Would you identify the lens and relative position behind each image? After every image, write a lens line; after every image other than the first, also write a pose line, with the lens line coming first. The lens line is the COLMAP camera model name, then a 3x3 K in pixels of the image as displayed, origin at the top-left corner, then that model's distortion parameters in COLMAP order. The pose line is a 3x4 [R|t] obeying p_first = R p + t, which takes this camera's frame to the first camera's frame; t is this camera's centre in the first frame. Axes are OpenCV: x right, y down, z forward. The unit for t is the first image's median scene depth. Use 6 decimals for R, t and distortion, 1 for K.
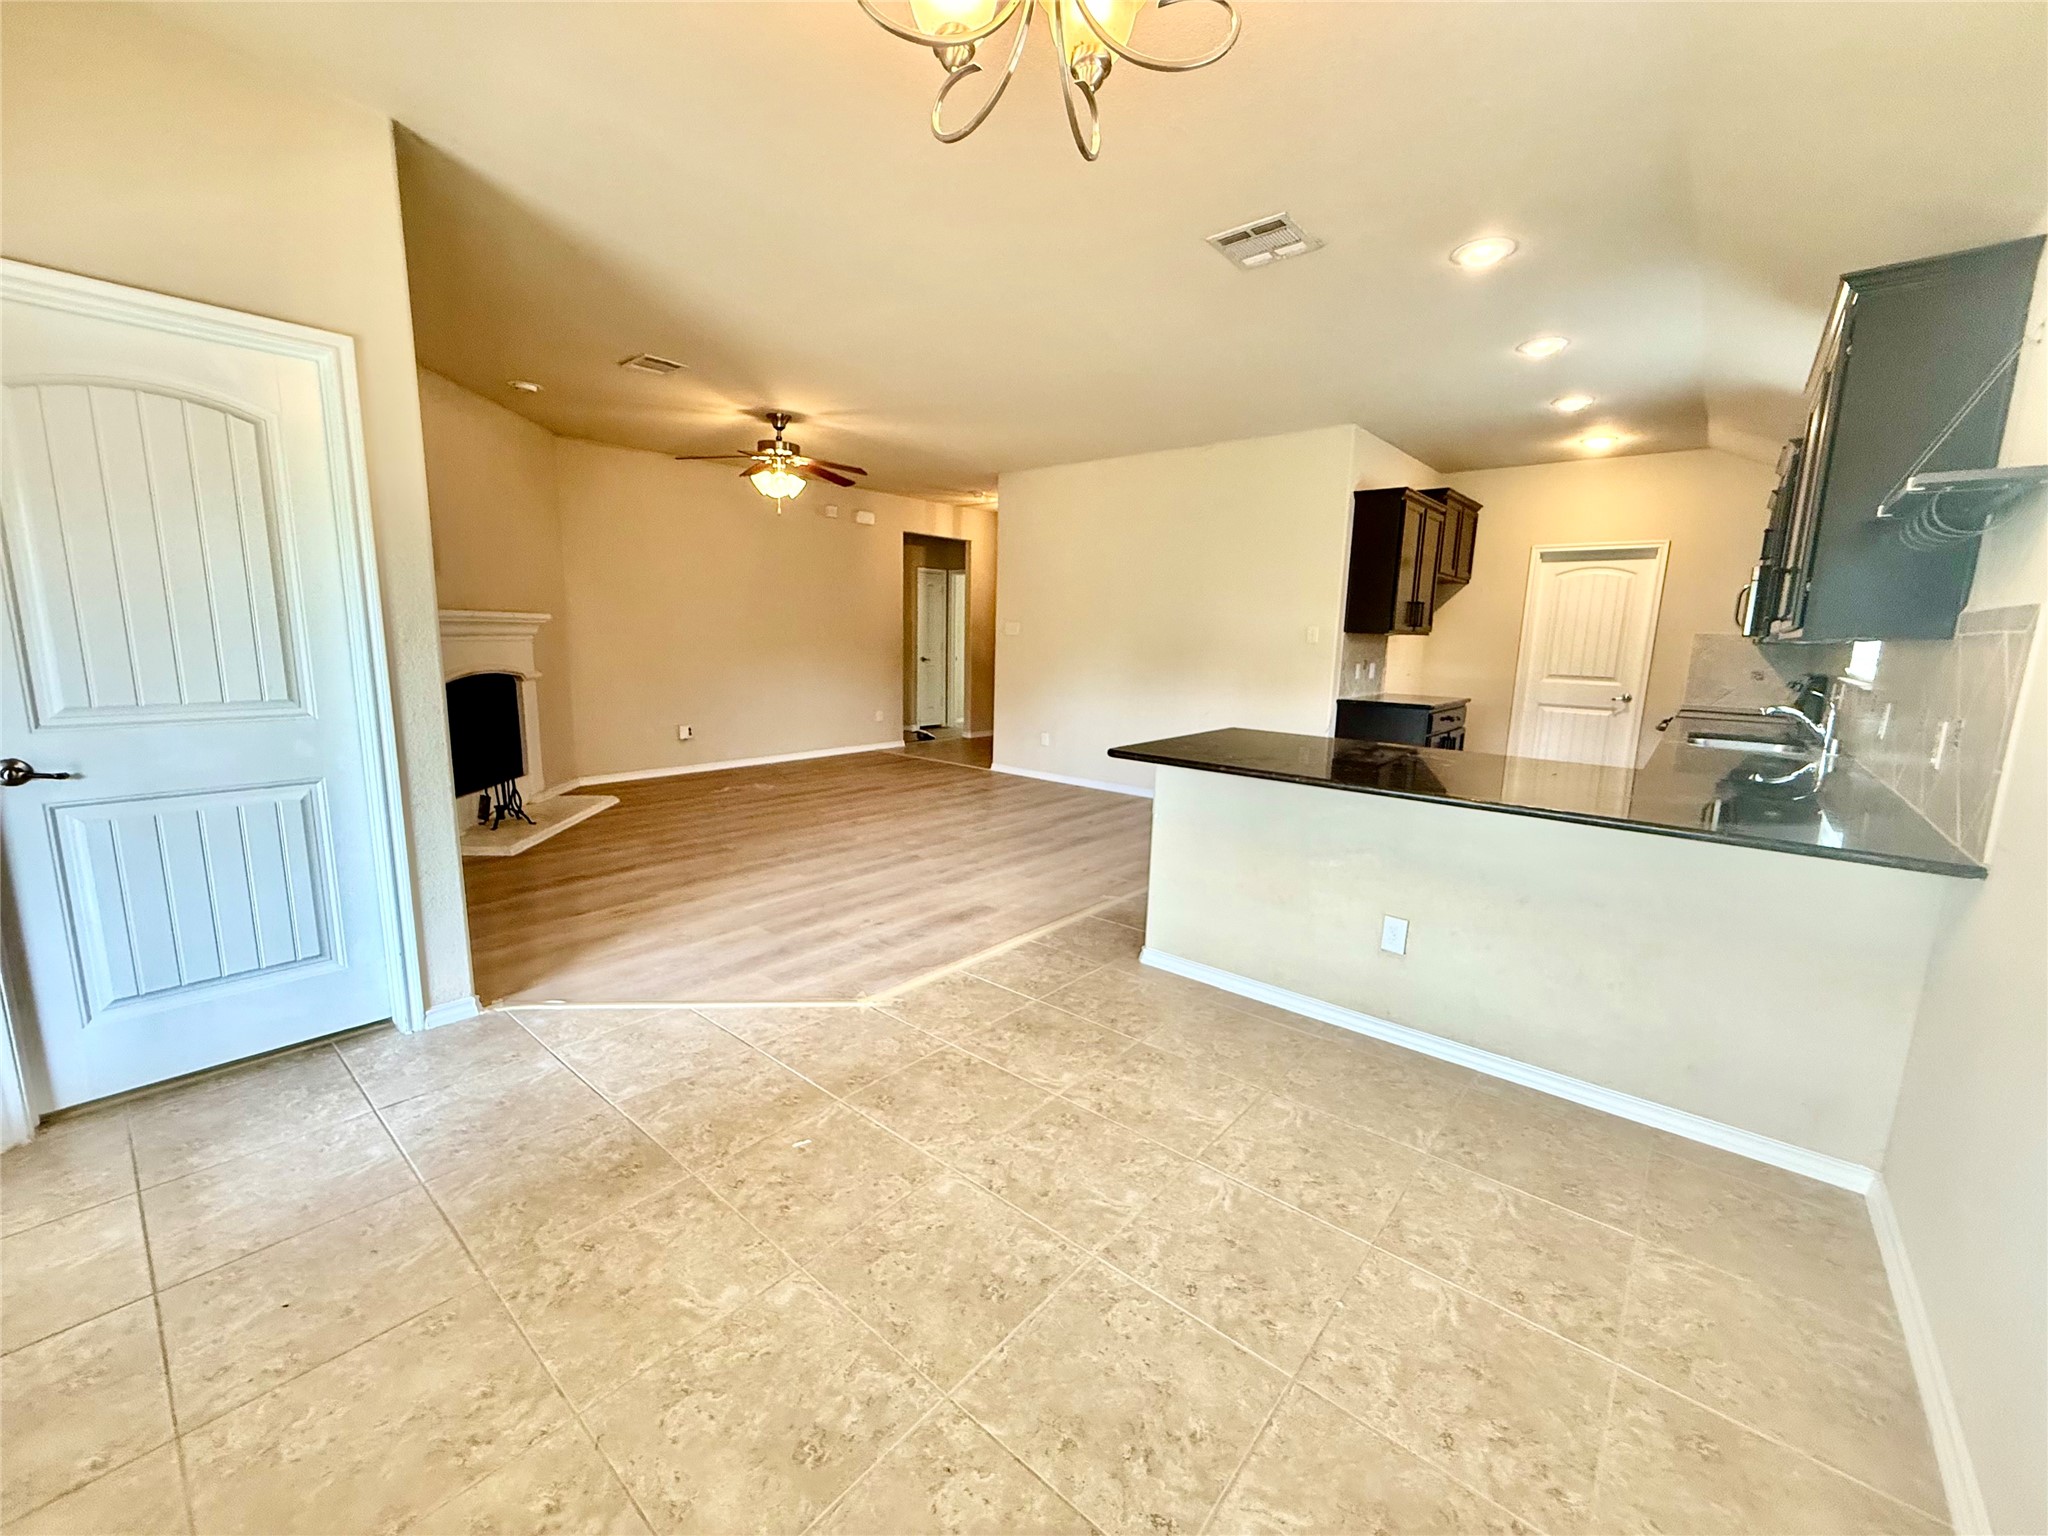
lens RADIAL K [[823.6, 0, 1016.2], [0, 823.6, 760.1], [0, 0, 1]] dist [-0.003136, -0.000198]
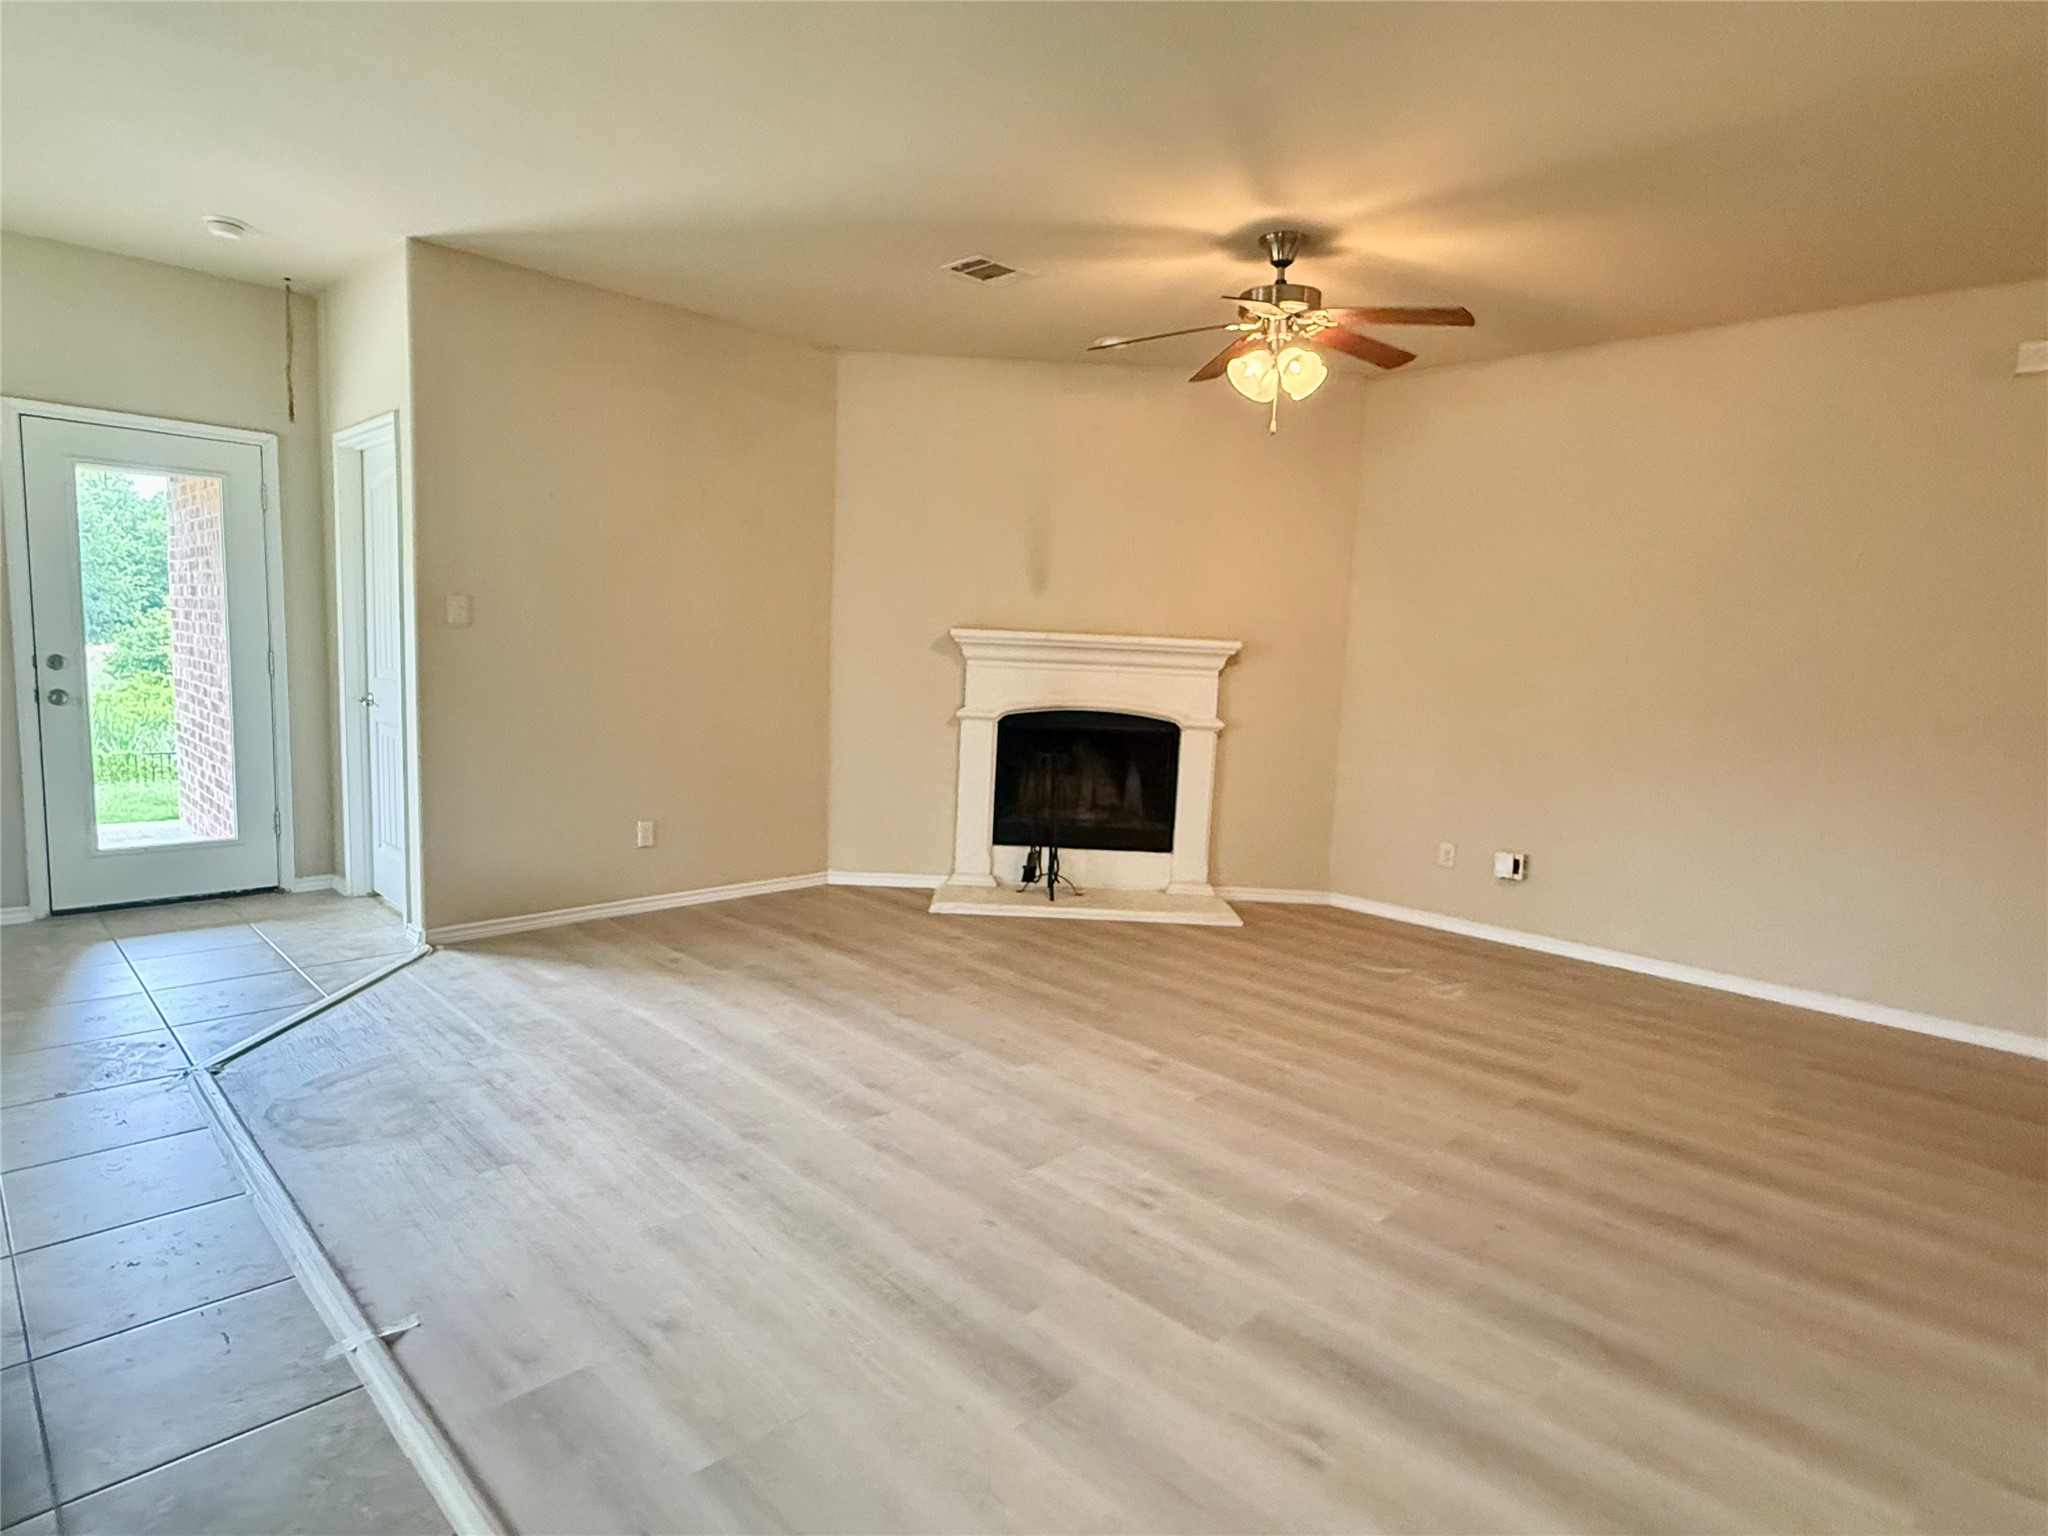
lens RADIAL K [[1104.1, 0, 1024.5], [0, 1104.1, 773.9], [0, 0, 1]] dist [-0.002993, -0.000416]
pose [[-0.070226, 0.093127, -0.993175, 0.492215], [-0.200569, 0.973982, 0.105509, -0.160280], [0.977159, 0.206609, -0.049721, 1.101121]]
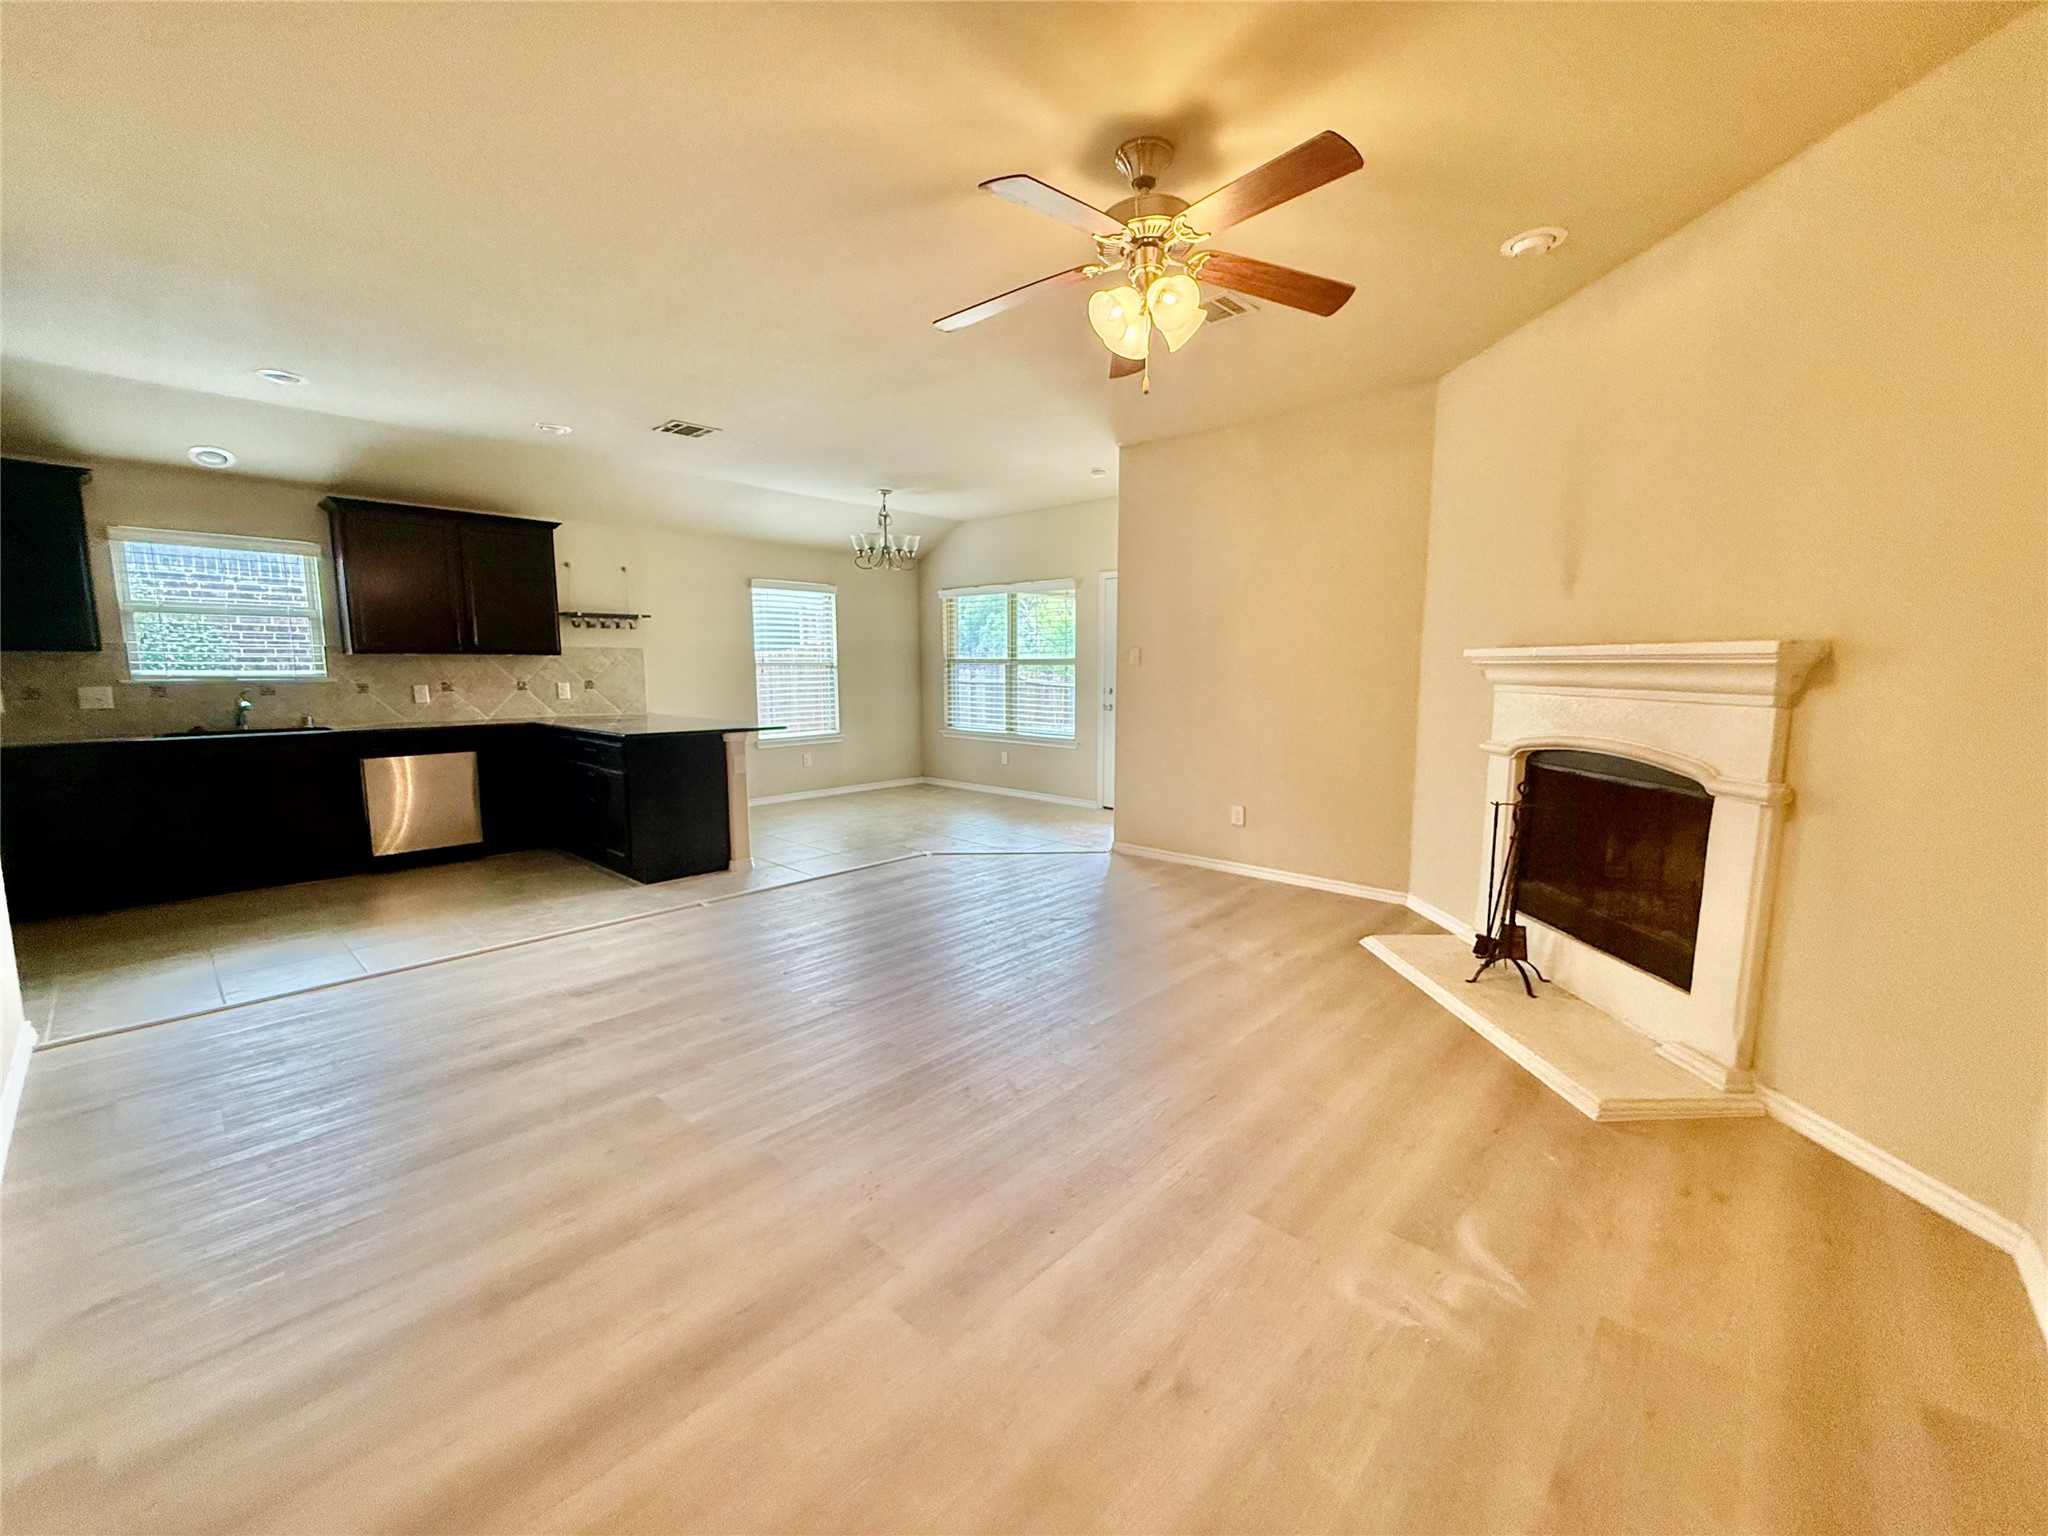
lens RADIAL K [[823.6, 0, 1023.4], [0, 823.6, 774.9], [0, 0, 1]] dist [-0.003136, -0.000198]
pose [[-0.999058, -0.027100, 0.033891, -0.292248], [-0.016190, 0.957403, 0.288299, -0.274875], [-0.040261, 0.287479, -0.956940, 1.727985]]
